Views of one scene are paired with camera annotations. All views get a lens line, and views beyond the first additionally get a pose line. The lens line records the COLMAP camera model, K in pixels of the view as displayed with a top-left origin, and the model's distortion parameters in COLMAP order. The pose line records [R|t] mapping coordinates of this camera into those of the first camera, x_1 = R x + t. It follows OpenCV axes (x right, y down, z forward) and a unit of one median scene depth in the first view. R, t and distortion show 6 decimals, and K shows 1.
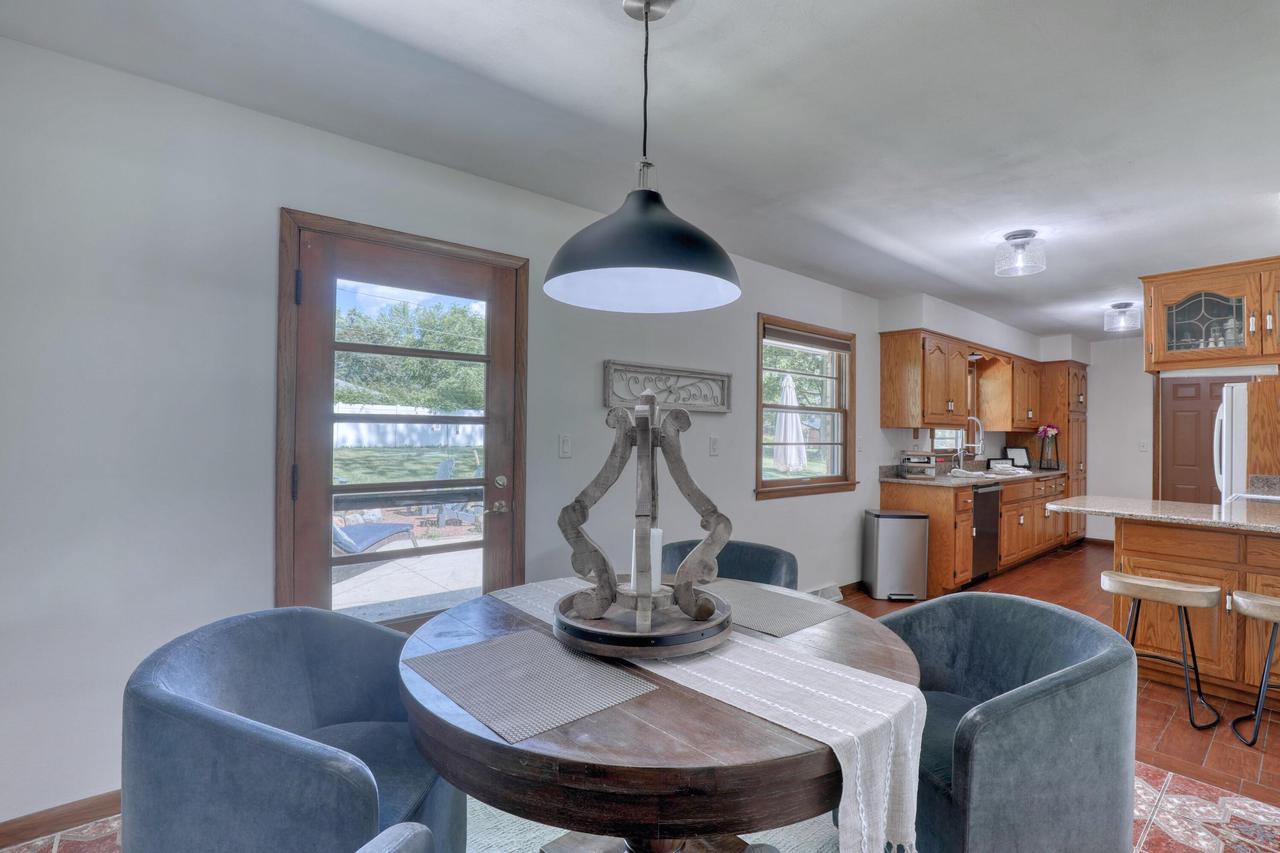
lens RADIAL K [[587.0, 0, 644.9], [0, 587.0, 426.7], [0, 0, 1]] dist [-0.041083, 0.006900]
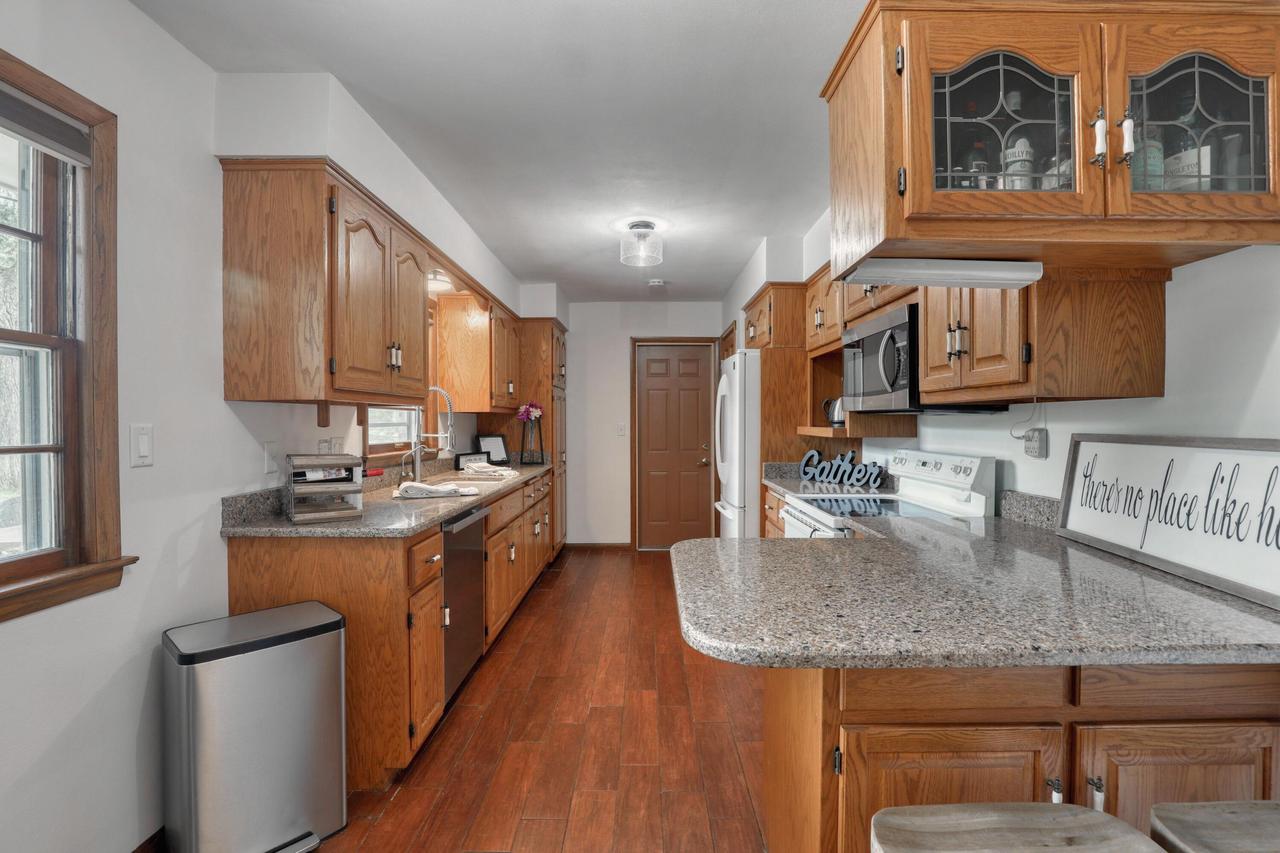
lens RADIAL K [[587.0, 0, 644.9], [0, 587.0, 426.7], [0, 0, 1]] dist [-0.041083, 0.006900]
pose [[0.642028, -0.020920, 0.766396, 0.289662], [0.003011, 0.999689, 0.024767, 0.010718], [-0.766675, -0.013594, 0.641891, 0.534191]]
